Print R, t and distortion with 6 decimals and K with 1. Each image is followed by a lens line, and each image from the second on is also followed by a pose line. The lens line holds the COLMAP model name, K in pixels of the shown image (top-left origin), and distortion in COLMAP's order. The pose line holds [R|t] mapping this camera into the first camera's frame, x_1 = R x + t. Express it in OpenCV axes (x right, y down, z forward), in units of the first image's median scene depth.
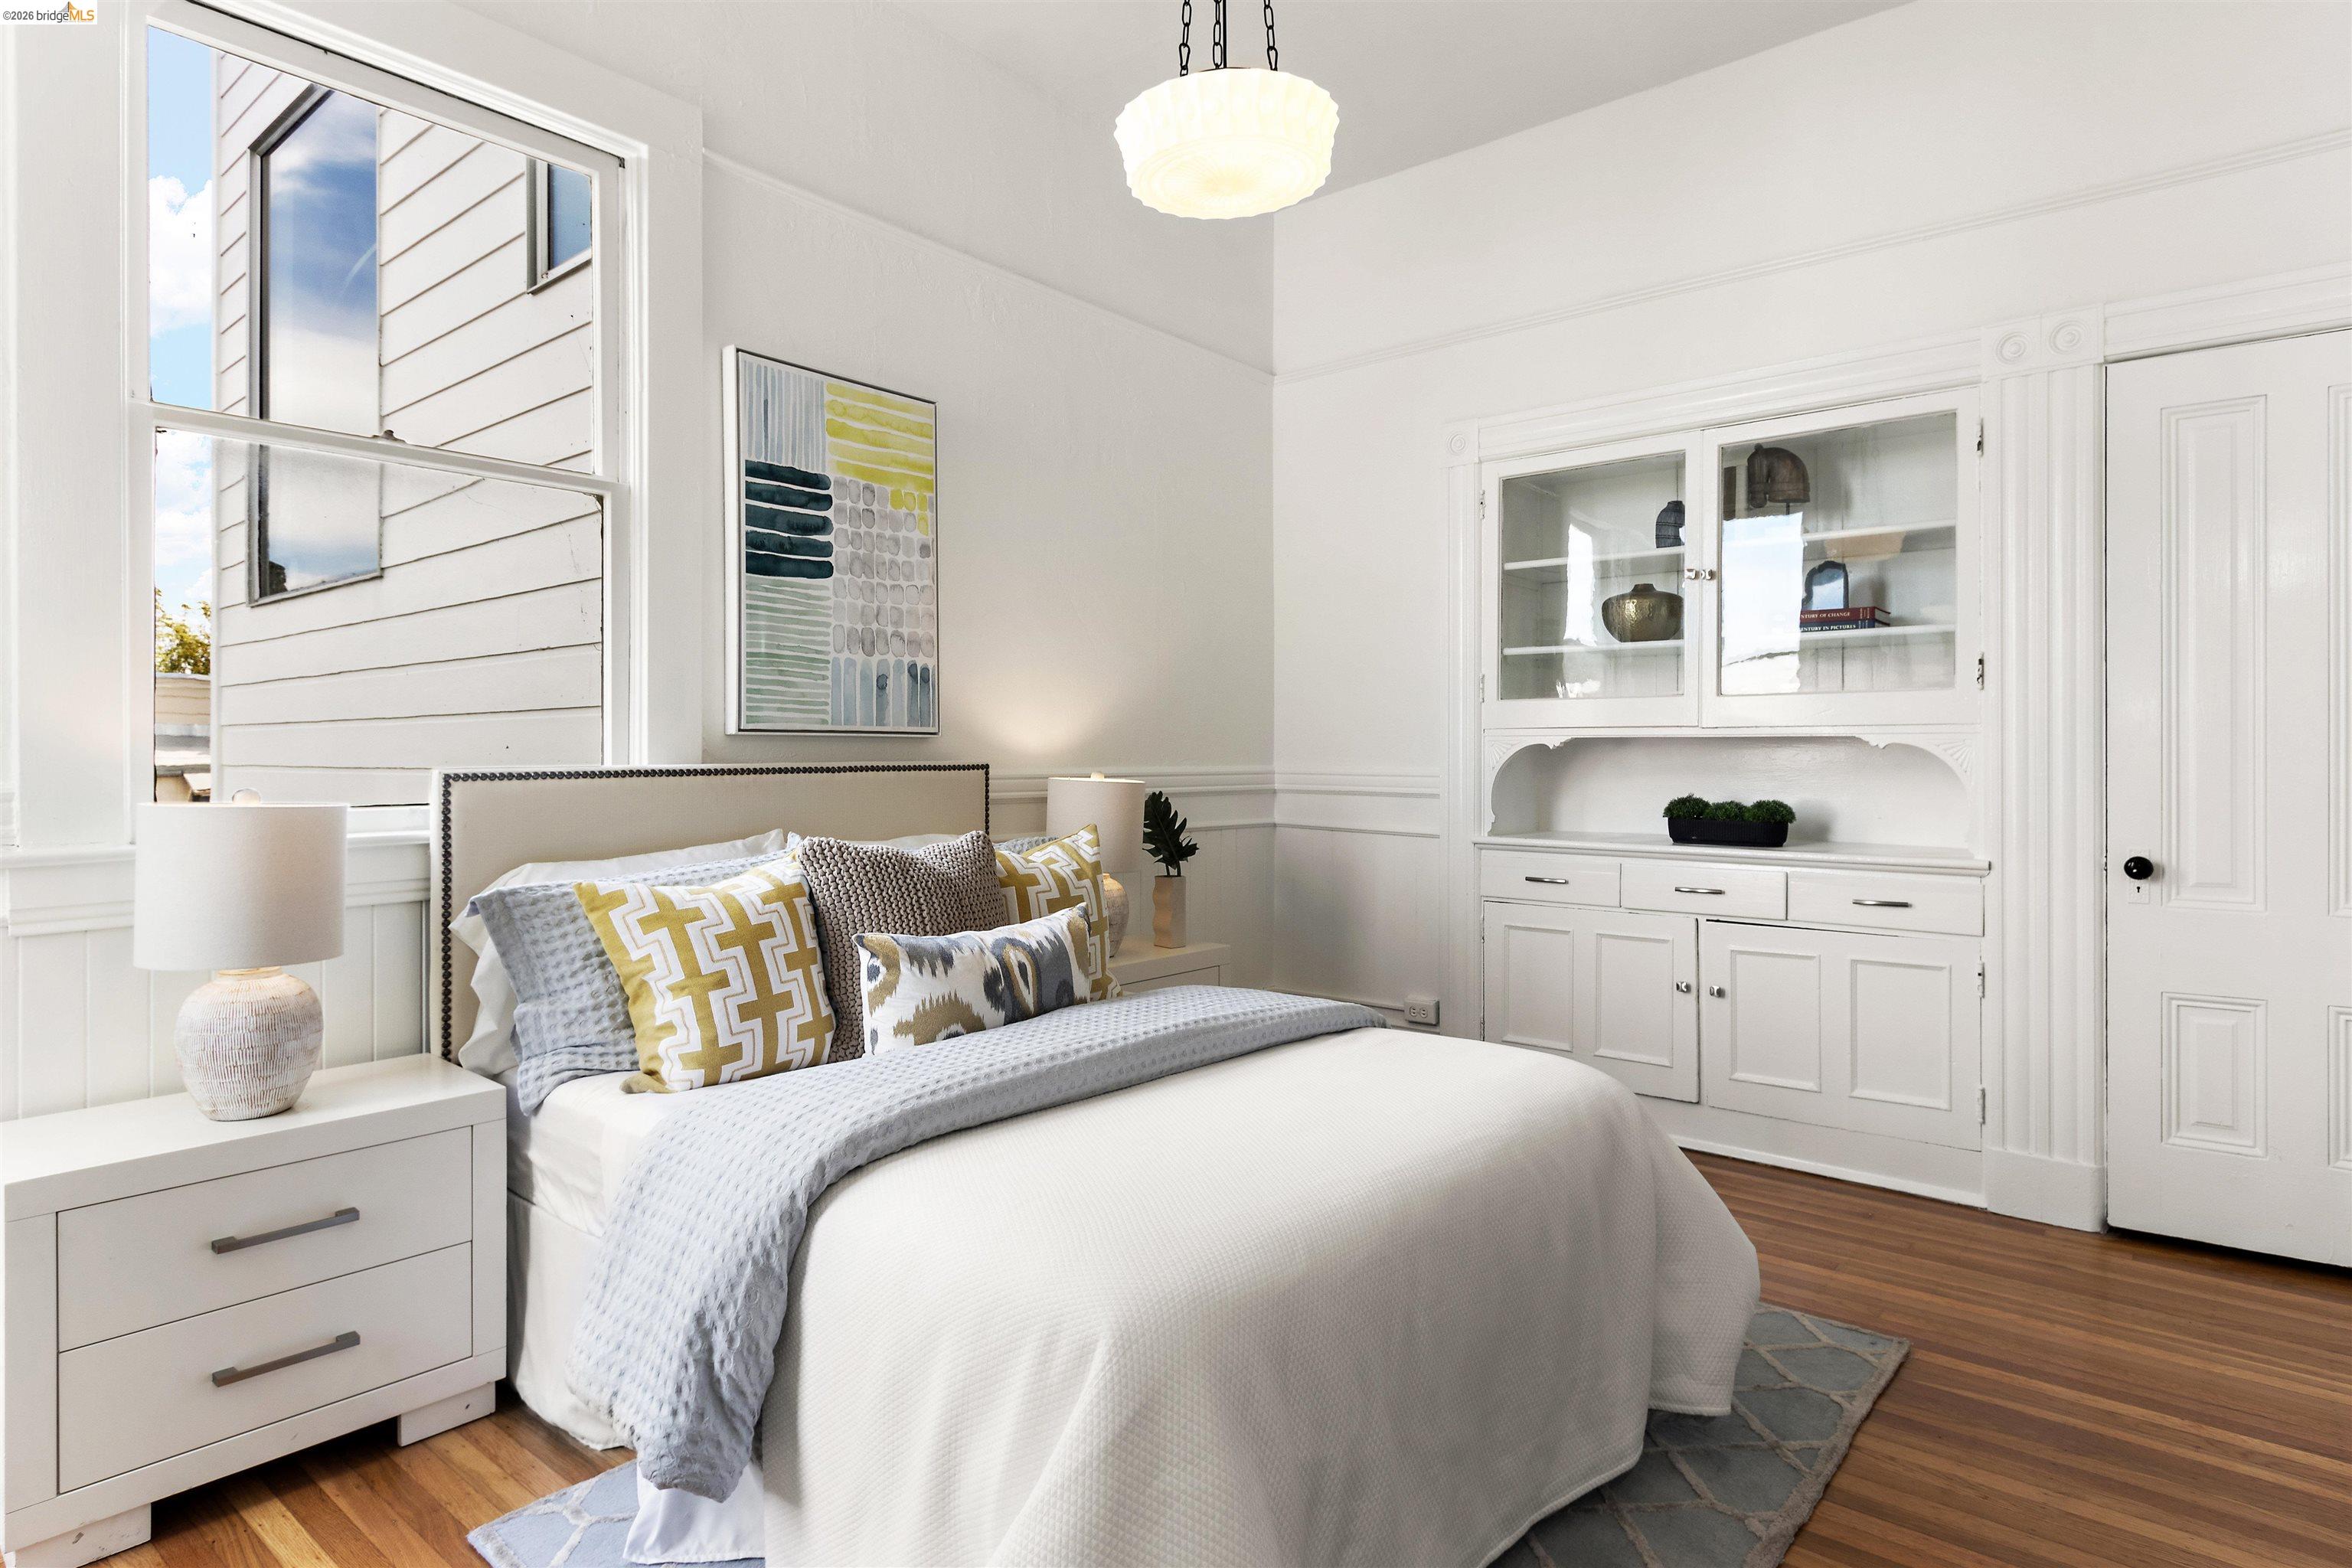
lens RADIAL K [[1303.5, 0, 1187.9], [0, 1303.5, 770.6], [0, 0, 1]] dist [-0.000093, 0.000018]
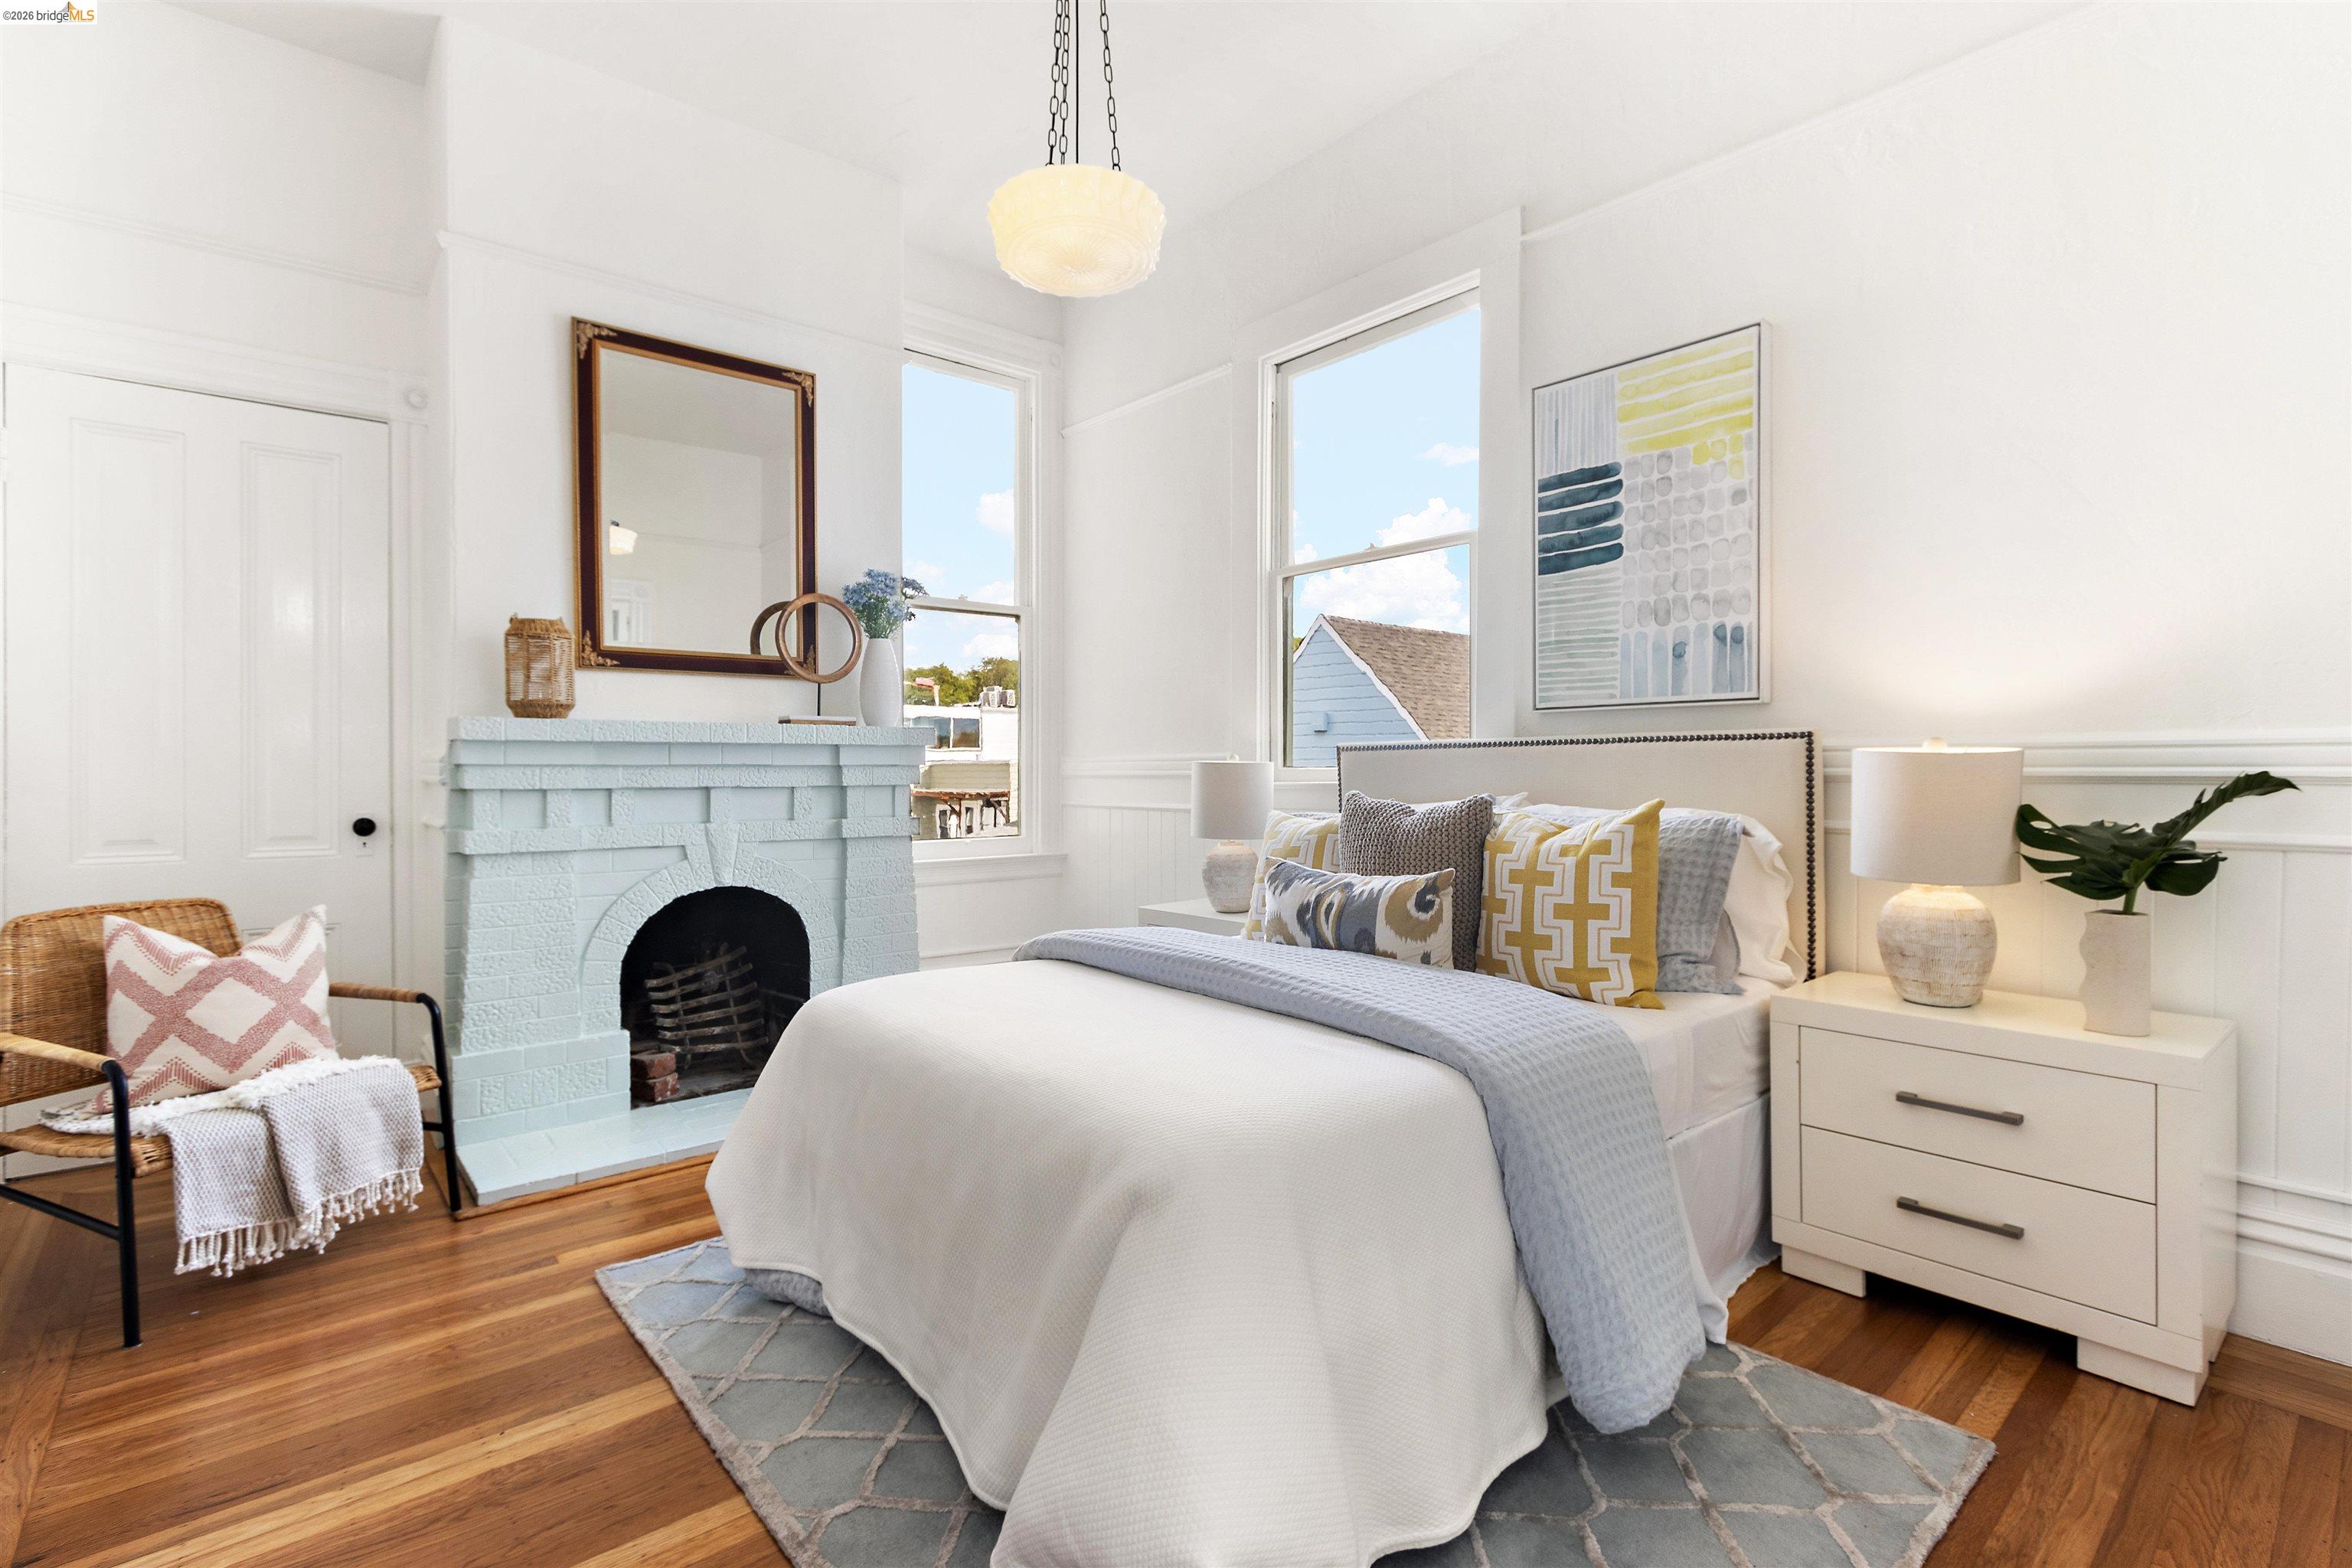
lens RADIAL K [[1101.4, 0, 1166.3], [0, 1101.4, 781.3], [0, 0, 1]] dist [0.004818, -0.000356]
pose [[-0.184428, 0.013776, -0.982750, 0.656747], [-0.007734, 0.999850, 0.015467, 0.020475], [0.982816, 0.010453, -0.184294, 0.792786]]
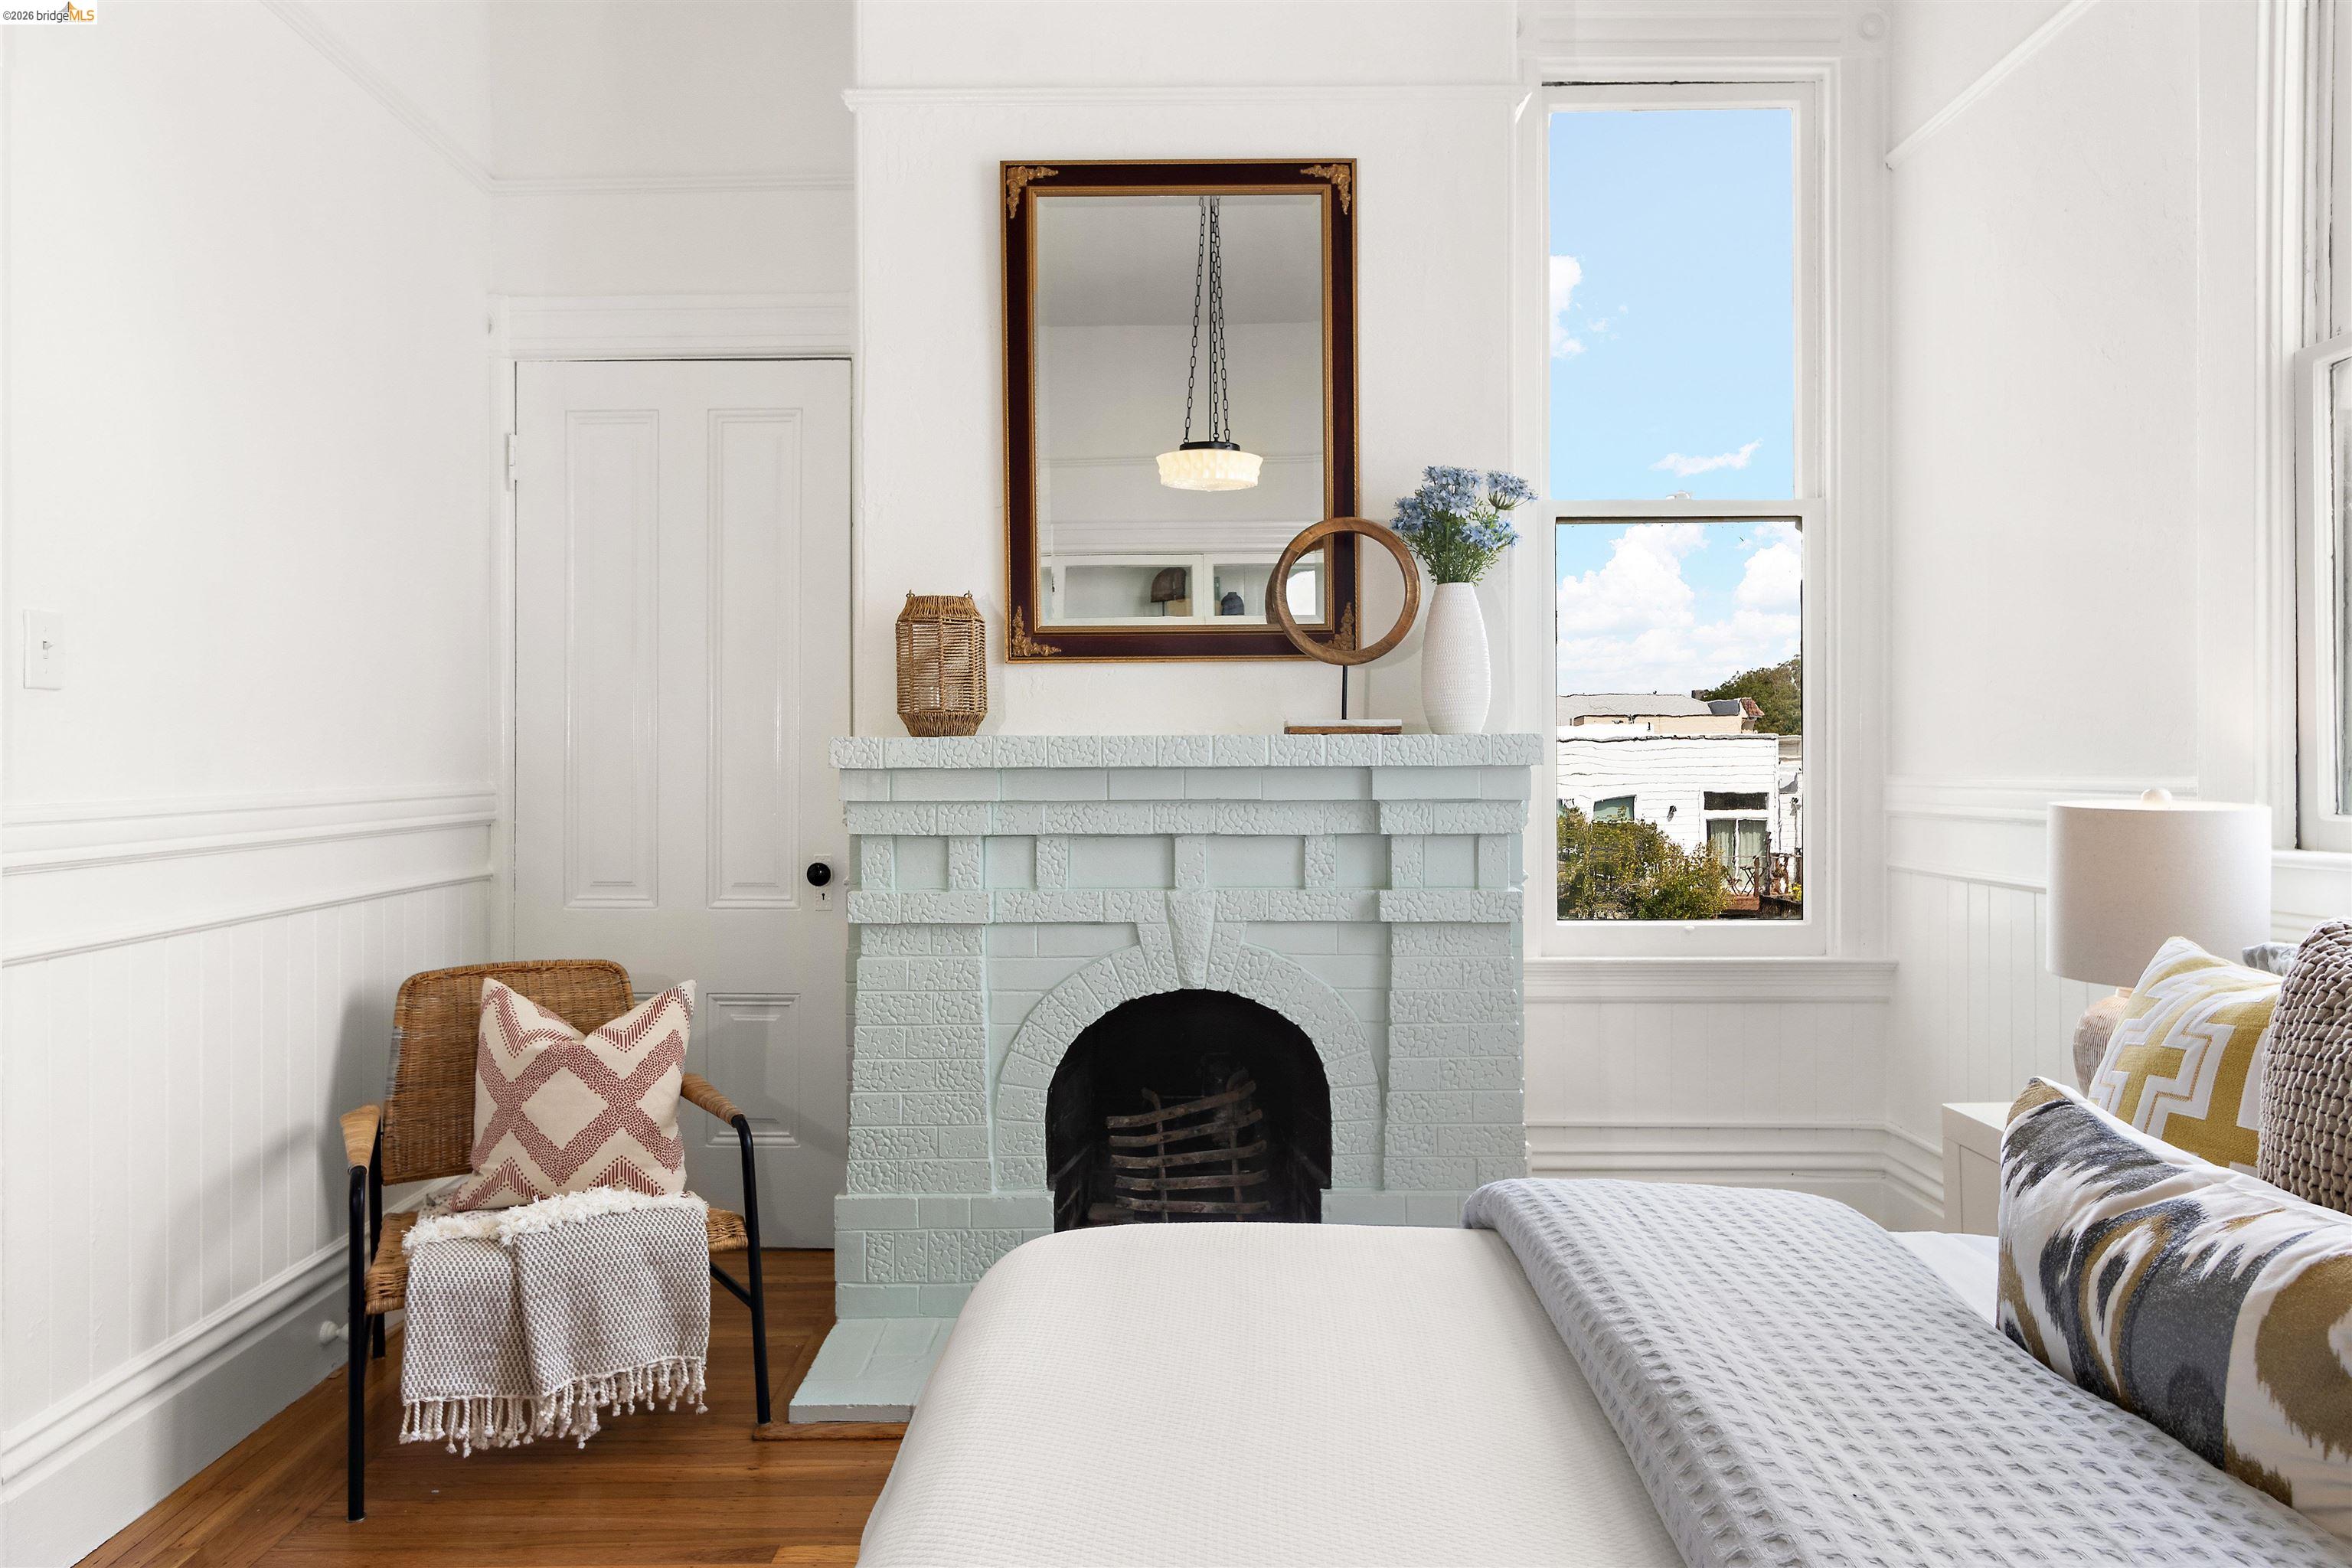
lens RADIAL K [[1543.0, 0, 1164.6], [0, 1543.0, 761.3], [0, 0, 1]] dist [0.010970, 0.000286]
pose [[-0.775802, 0.003582, -0.630966, 0.308484], [-0.001034, 0.999975, 0.006948, -0.005957], [0.630975, 0.006043, -0.775779, 0.907012]]
